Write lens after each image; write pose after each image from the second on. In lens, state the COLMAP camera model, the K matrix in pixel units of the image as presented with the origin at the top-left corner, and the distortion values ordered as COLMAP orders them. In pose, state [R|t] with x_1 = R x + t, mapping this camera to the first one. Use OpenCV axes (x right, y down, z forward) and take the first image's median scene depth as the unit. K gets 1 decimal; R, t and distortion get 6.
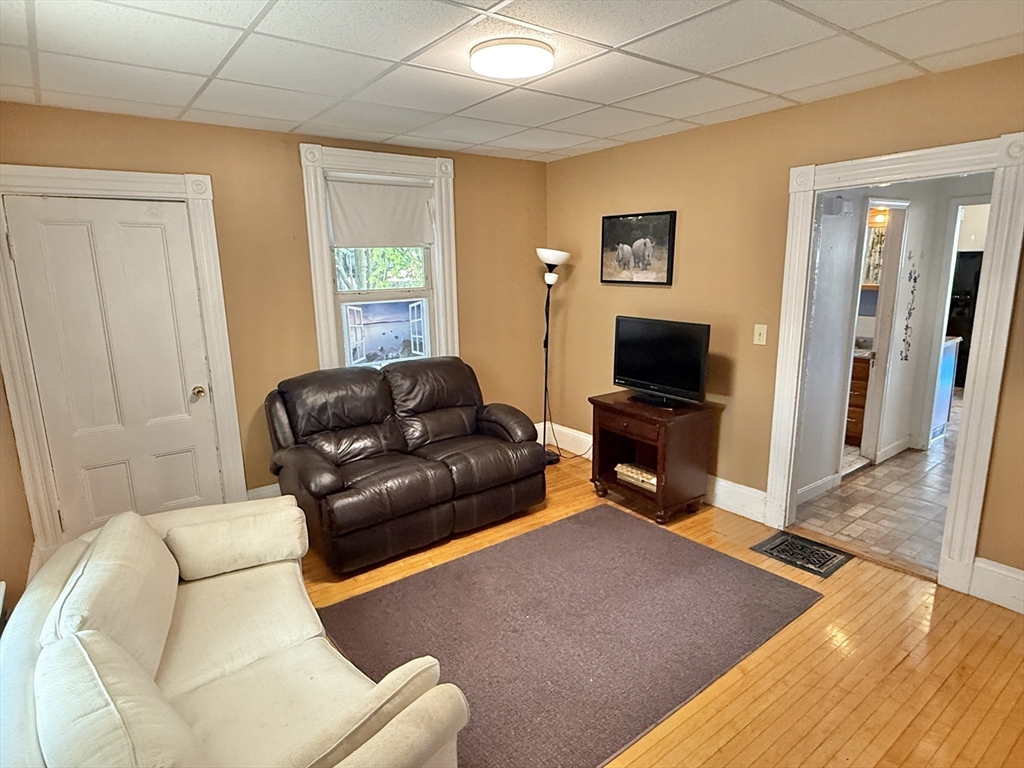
lens RADIAL K [[580.2, 0, 509.2], [0, 580.2, 384.0], [0, 0, 1]] dist [0.004893, 0.000469]
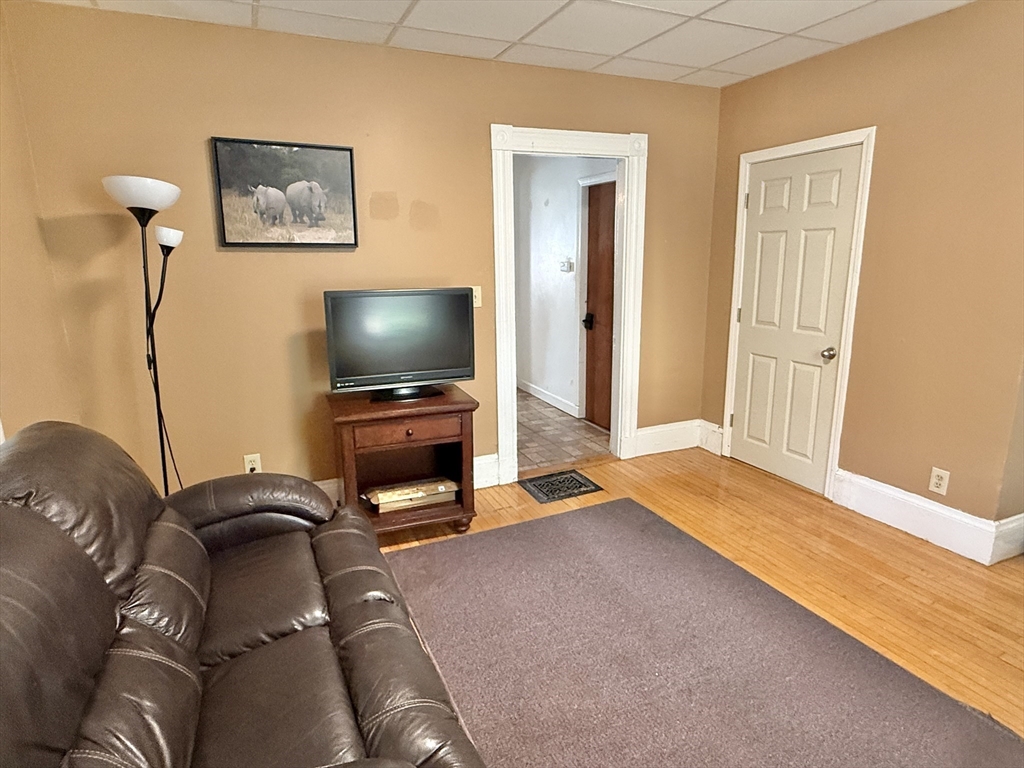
lens RADIAL K [[580.2, 0, 509.1], [0, 580.2, 380.7], [0, 0, 1]] dist [0.004893, 0.000469]
pose [[0.225120, -0.200005, 0.953582, -0.422956], [0.208706, 0.965886, 0.153314, -0.073315], [-0.951716, 0.164505, 0.259183, 0.615704]]
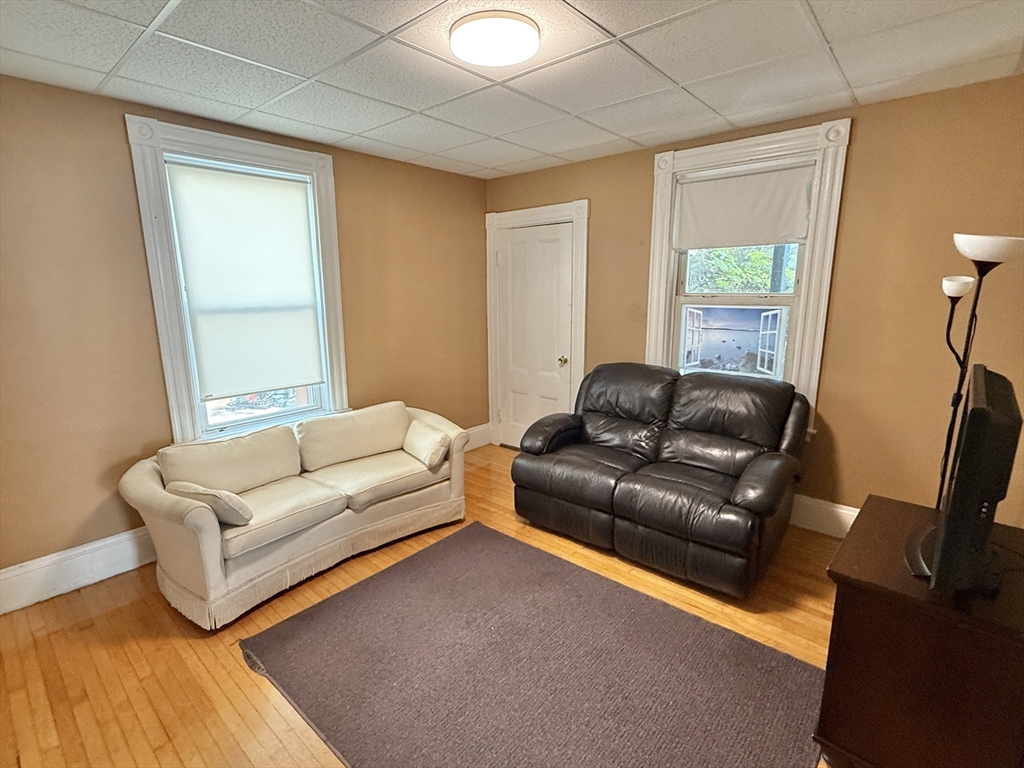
lens RADIAL K [[496.0, 0, 510.1], [0, 496.0, 384.1], [0, 0, 1]] dist [0.000572, -0.000087]
pose [[0.203731, 0.213663, -0.955427, 0.492661], [-0.192527, 0.965583, 0.174881, -0.096035], [0.959910, 0.148317, 0.237855, 0.510224]]
